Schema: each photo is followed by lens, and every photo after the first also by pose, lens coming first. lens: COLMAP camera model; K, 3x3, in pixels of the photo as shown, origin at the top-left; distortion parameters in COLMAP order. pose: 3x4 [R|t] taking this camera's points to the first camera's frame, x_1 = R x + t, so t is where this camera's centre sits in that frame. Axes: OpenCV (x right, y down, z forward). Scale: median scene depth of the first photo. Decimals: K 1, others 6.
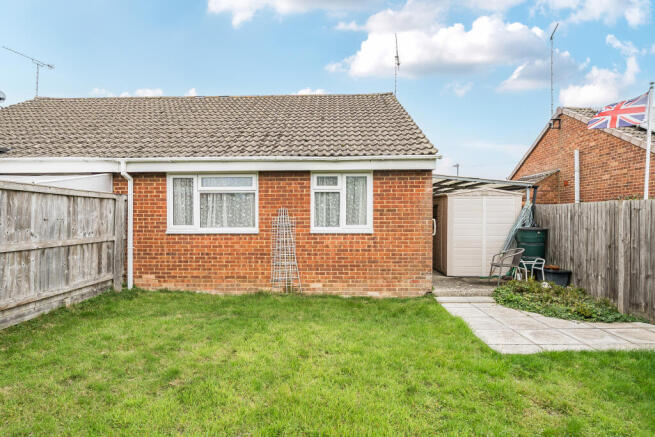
lens RADIAL K [[340.4, 0, 320.8], [0, 340.4, 217.5], [0, 0, 1]] dist [-0.020678, -0.000487]
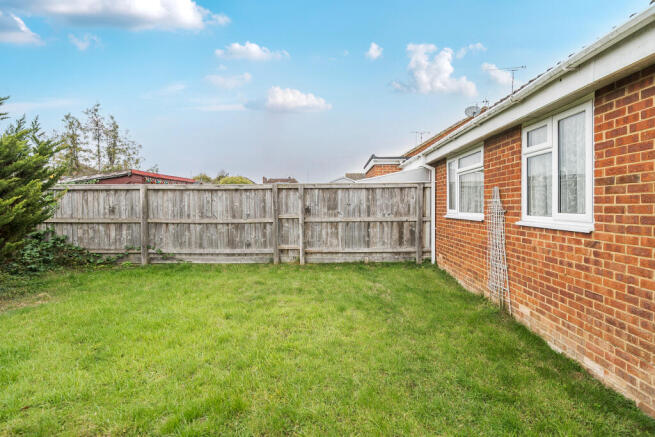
lens RADIAL K [[340.4, 0, 328.1], [0, 340.4, 209.8], [0, 0, 1]] dist [-0.020678, -0.000487]
pose [[0.010601, 0.013994, -0.999846, 0.595329], [0.008258, 0.999867, 0.014082, 0.006383], [0.999910, -0.008406, 0.010484, 0.643683]]
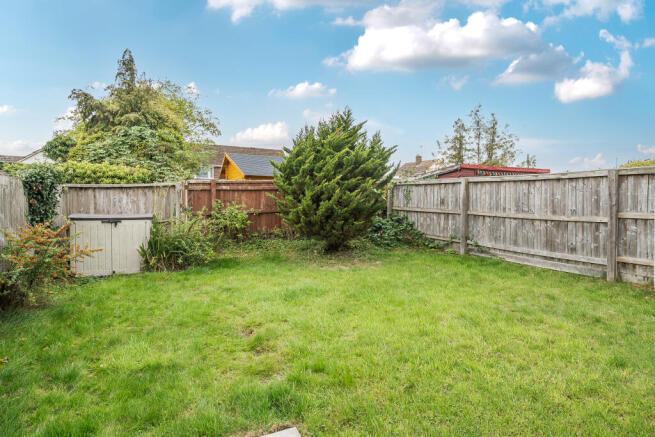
lens RADIAL K [[340.4, 0, 322.1], [0, 340.4, 209.9], [0, 0, 1]] dist [-0.020678, -0.000487]
pose [[-0.895136, 0.007768, -0.445726, 0.425575], [-0.006939, 0.999484, 0.031353, 0.011890], [0.445740, 0.031158, -0.894620, 0.892823]]
